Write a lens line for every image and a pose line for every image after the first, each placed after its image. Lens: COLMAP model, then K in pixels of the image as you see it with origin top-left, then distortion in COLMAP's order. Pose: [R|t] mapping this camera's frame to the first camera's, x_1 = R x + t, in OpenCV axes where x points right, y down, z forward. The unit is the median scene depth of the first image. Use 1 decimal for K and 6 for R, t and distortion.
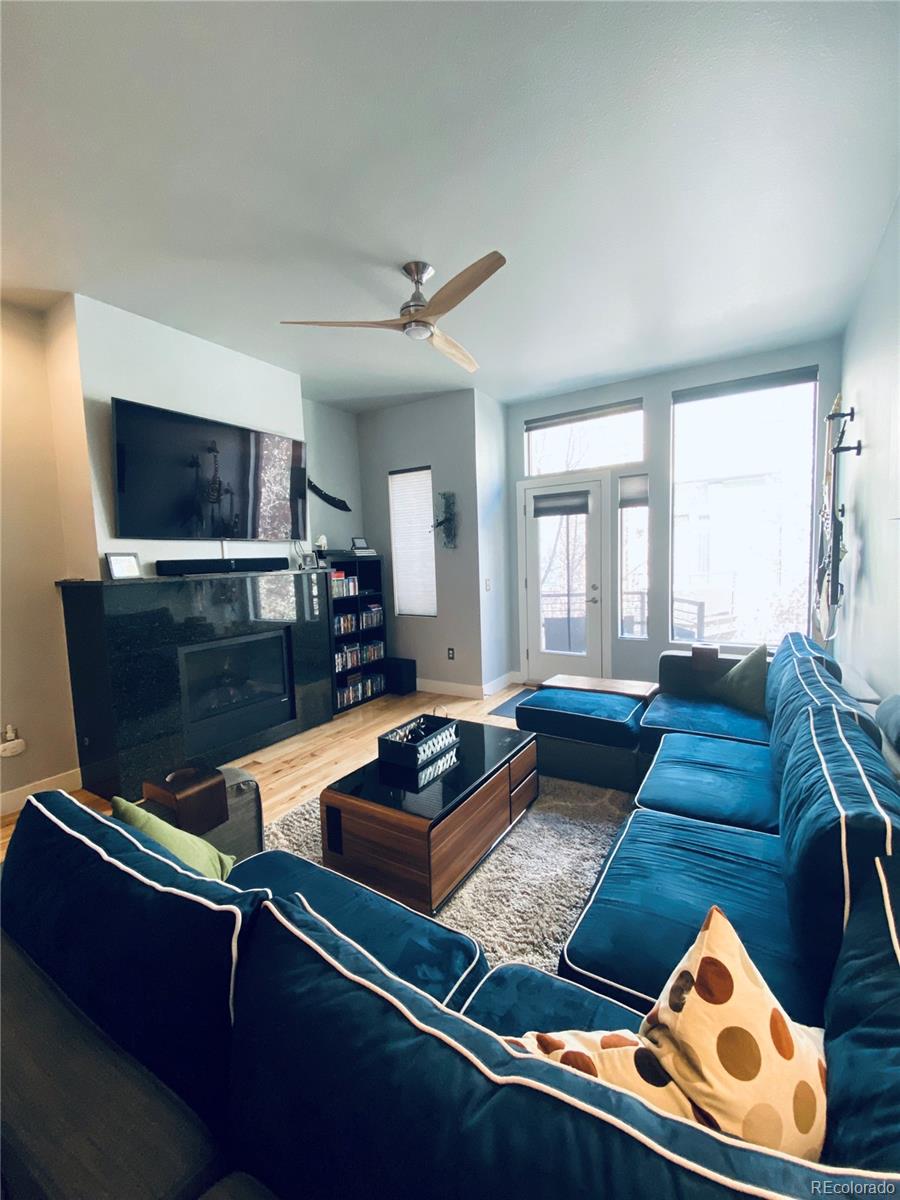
lens RADIAL K [[491.5, 0, 452.4], [0, 491.5, 600.8], [0, 0, 1]] dist [0.002163, -0.000342]
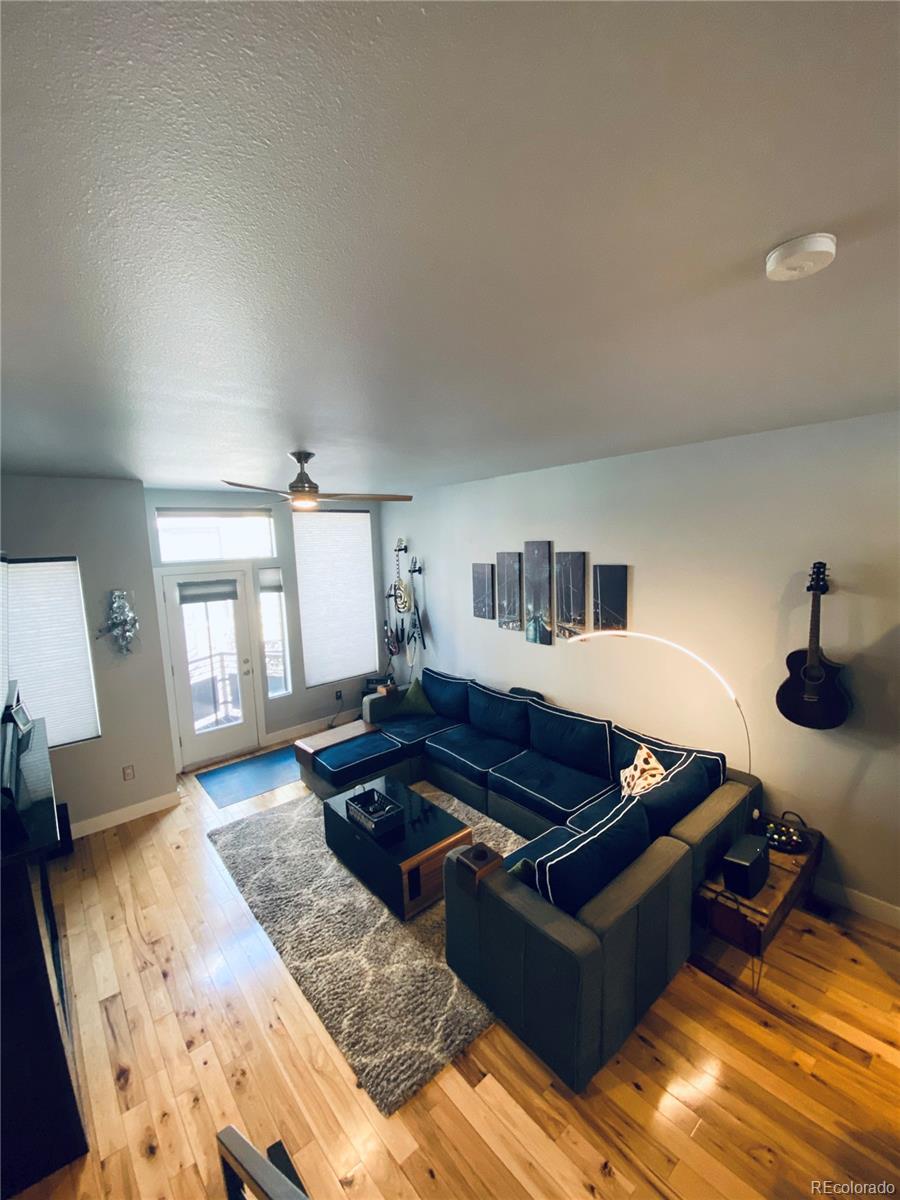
lens RADIAL K [[491.5, 0, 453.9], [0, 491.5, 602.4], [0, 0, 1]] dist [0.002163, -0.000342]
pose [[0.301021, -0.084493, 0.949867, -0.652376], [0.124142, 0.991063, 0.048816, -0.164131], [-0.945503, 0.103224, 0.308820, 0.177106]]
